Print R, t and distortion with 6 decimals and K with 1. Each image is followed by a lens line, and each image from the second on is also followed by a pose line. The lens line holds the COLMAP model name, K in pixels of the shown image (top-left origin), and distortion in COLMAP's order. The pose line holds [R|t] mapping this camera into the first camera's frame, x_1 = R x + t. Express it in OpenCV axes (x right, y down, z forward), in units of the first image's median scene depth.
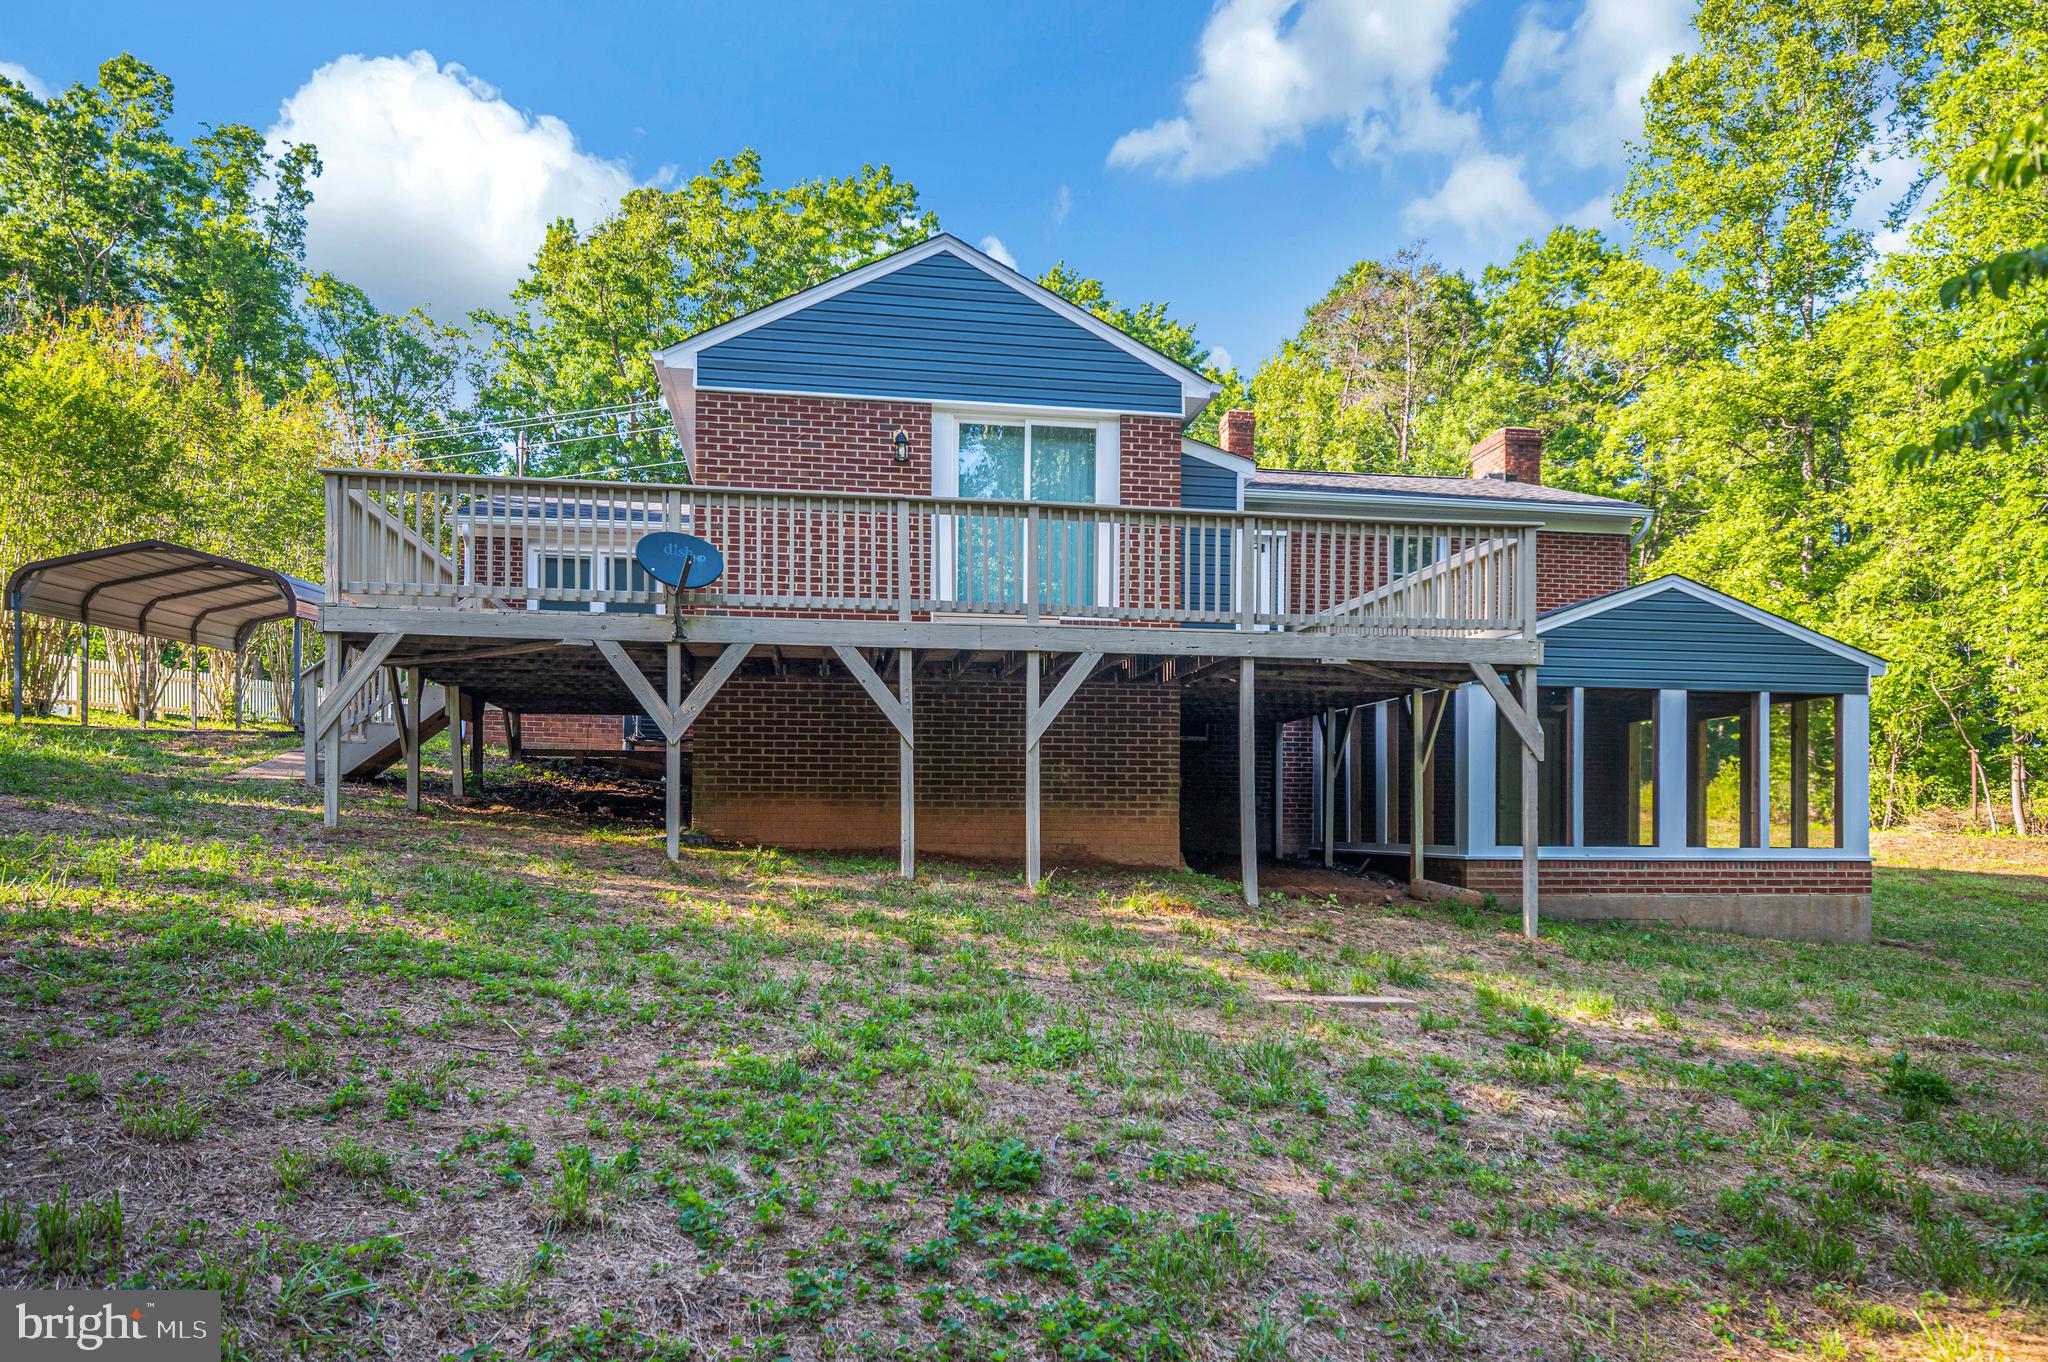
lens RADIAL K [[1514.8, 0, 1024.7], [0, 1514.8, 731.2], [0, 0, 1]] dist [-0.009423, -0.000786]
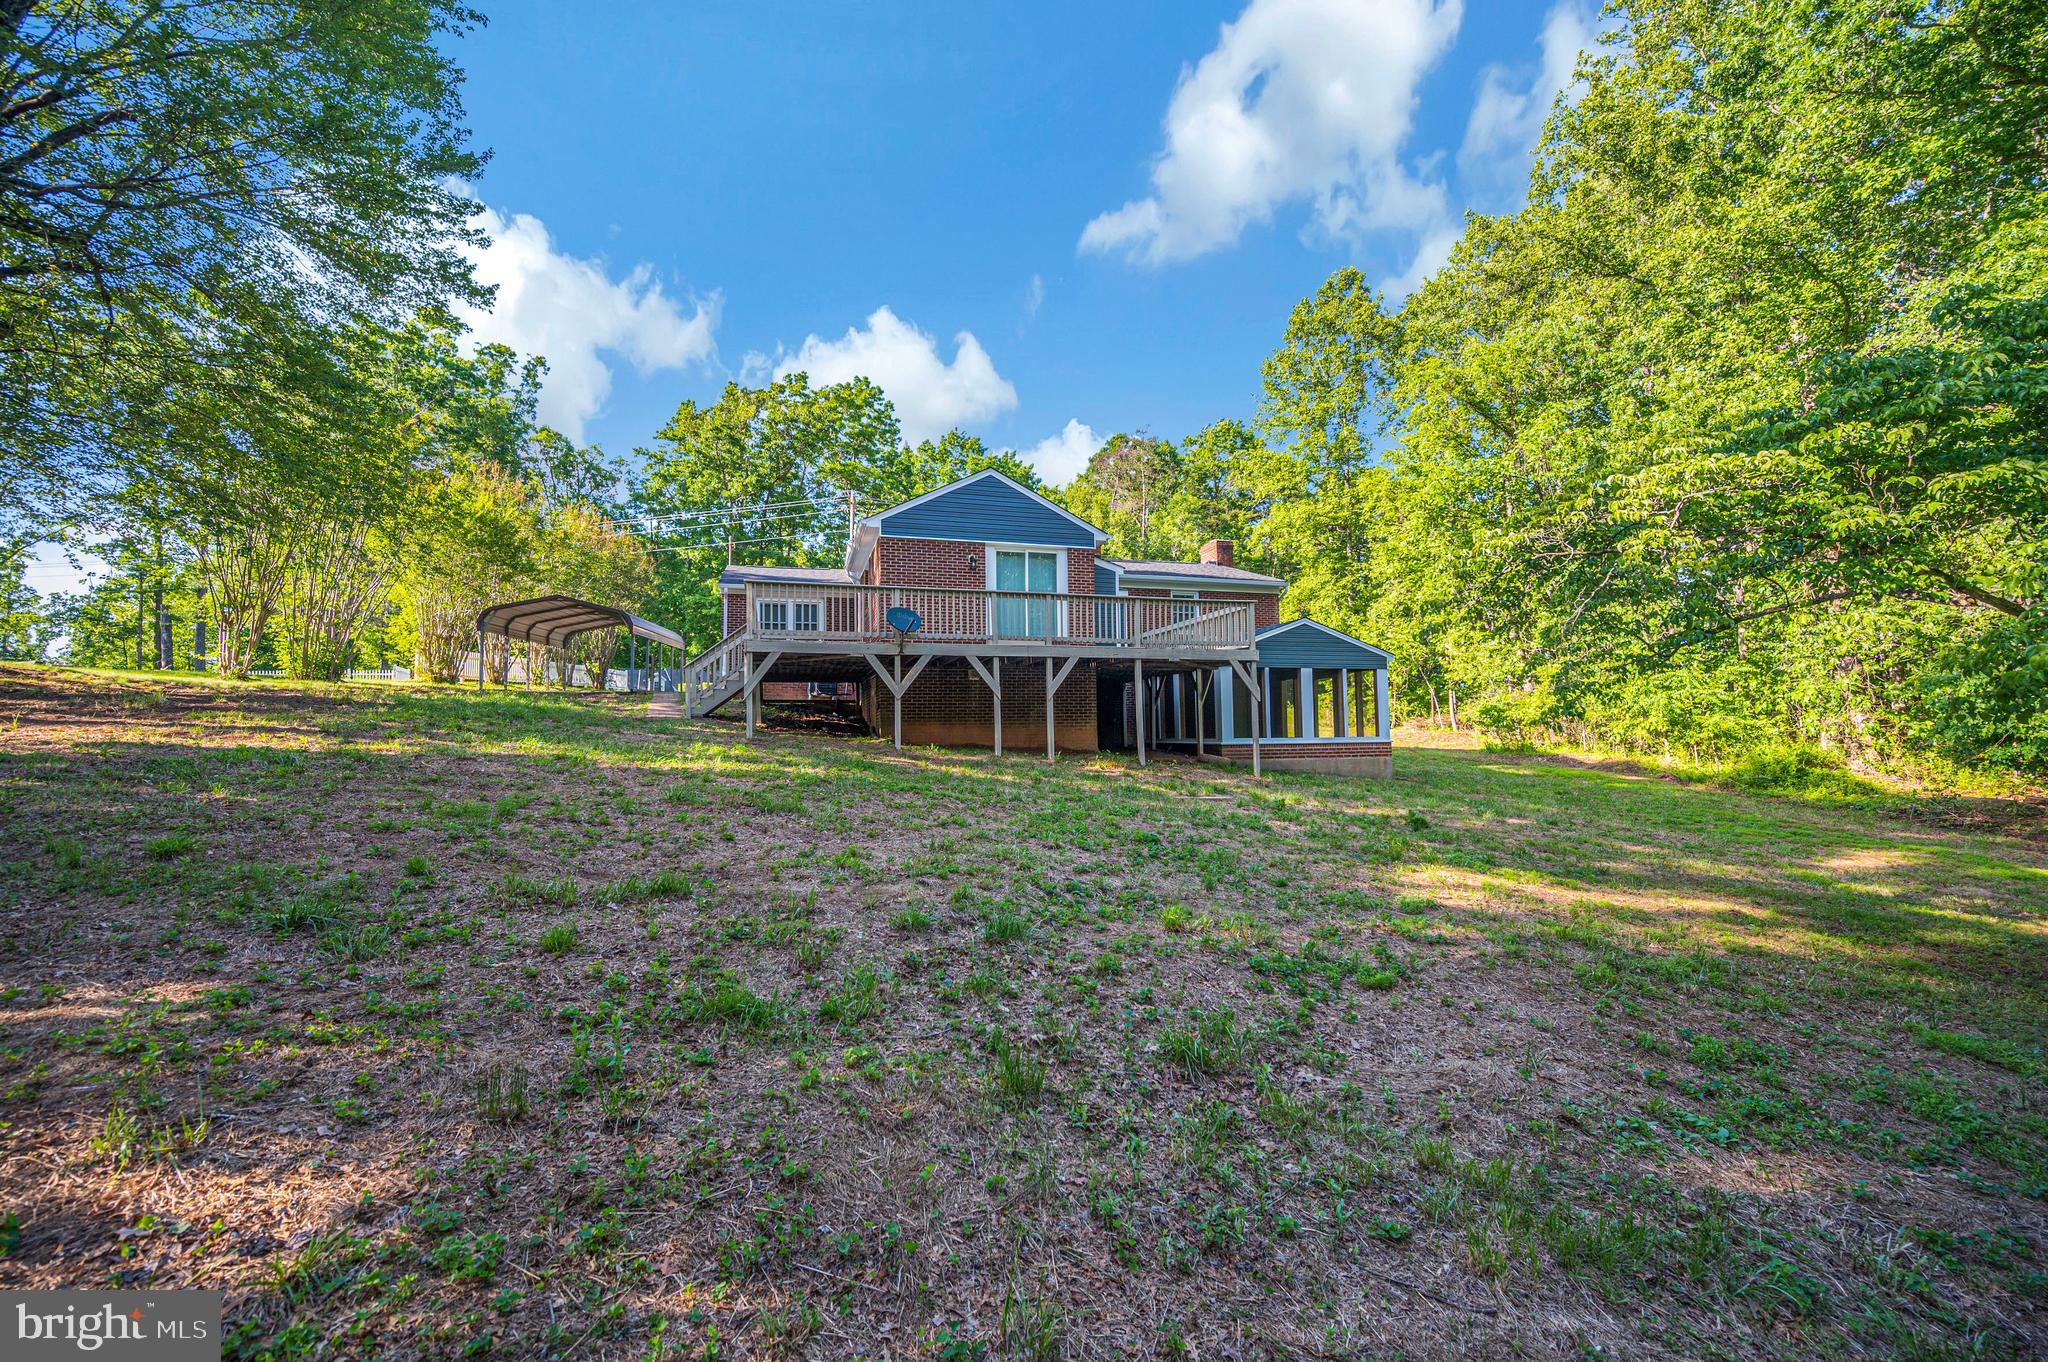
lens RADIAL K [[827.8, 0, 1032.6], [0, 827.8, 632.3], [0, 0, 1]] dist [-0.001018, -0.000212]
pose [[0.993604, -0.002292, 0.112894, -0.119334], [0.009031, 0.998205, -0.059213, -0.011022], [-0.112556, 0.059854, 0.991841, -0.190967]]
